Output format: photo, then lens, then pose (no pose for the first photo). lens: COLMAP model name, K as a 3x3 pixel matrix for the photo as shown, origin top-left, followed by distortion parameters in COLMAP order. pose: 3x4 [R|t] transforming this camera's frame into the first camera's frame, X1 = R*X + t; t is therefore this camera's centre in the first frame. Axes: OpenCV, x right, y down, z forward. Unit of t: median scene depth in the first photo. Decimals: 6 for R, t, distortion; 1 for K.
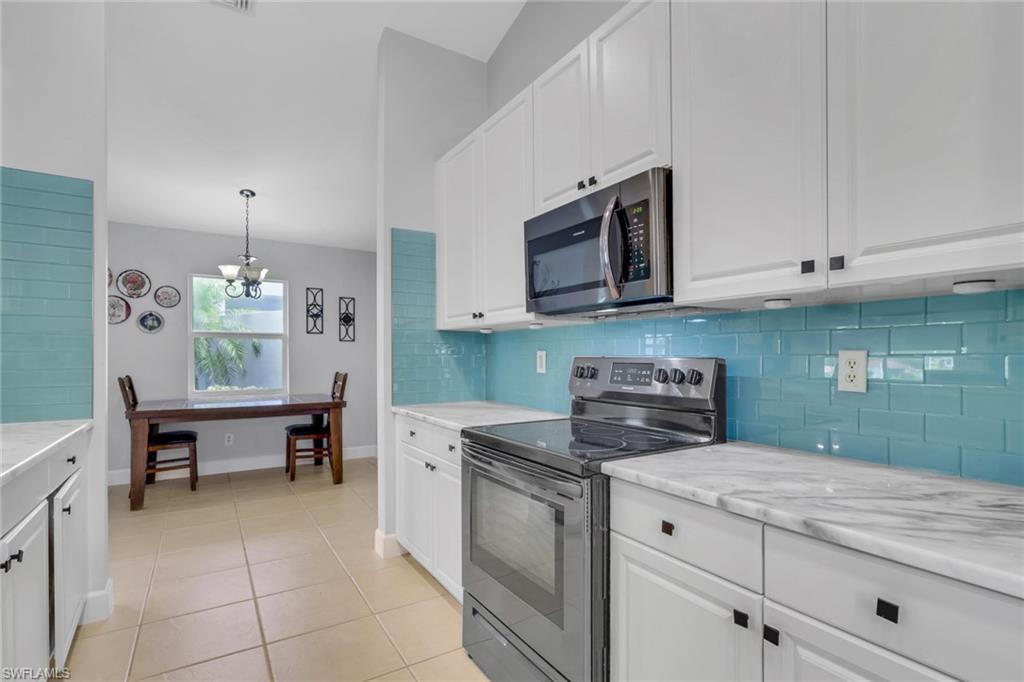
lens RADIAL K [[490.9, 0, 506.6], [0, 490.9, 351.4], [0, 0, 1]] dist [0.002295, 0.000304]
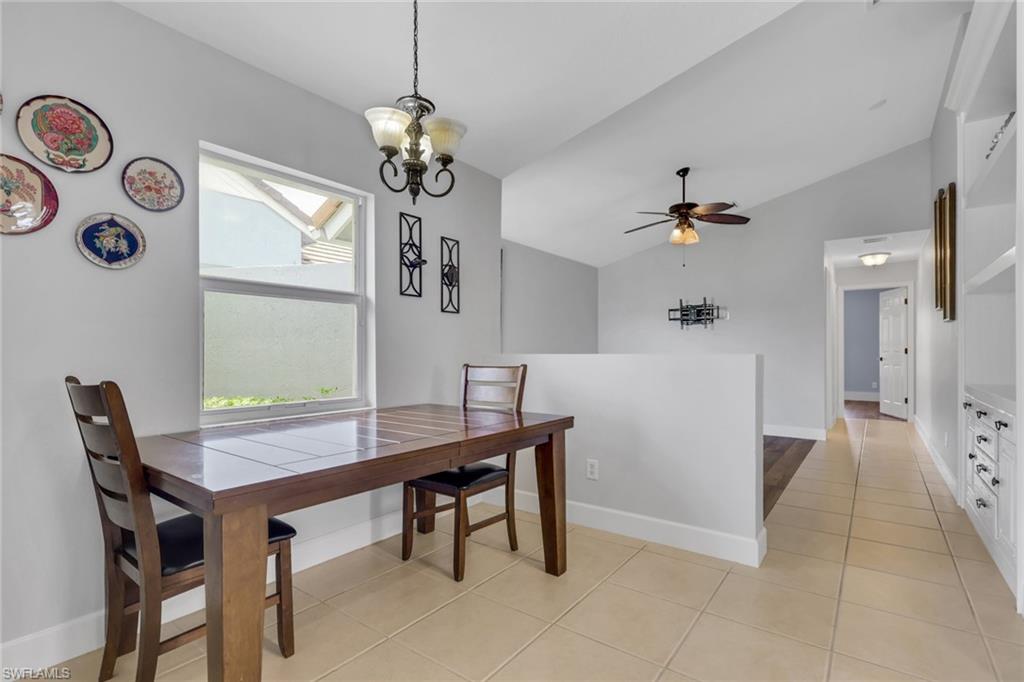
lens RADIAL K [[490.9, 0, 514.9], [0, 490.9, 347.3], [0, 0, 1]] dist [0.002295, 0.000304]
pose [[0.932529, 0.000401, 0.361094, -0.561520], [0.000697, 0.999996, -0.002910, 0.026868], [-0.361093, 0.002965, 0.932525, 0.511446]]
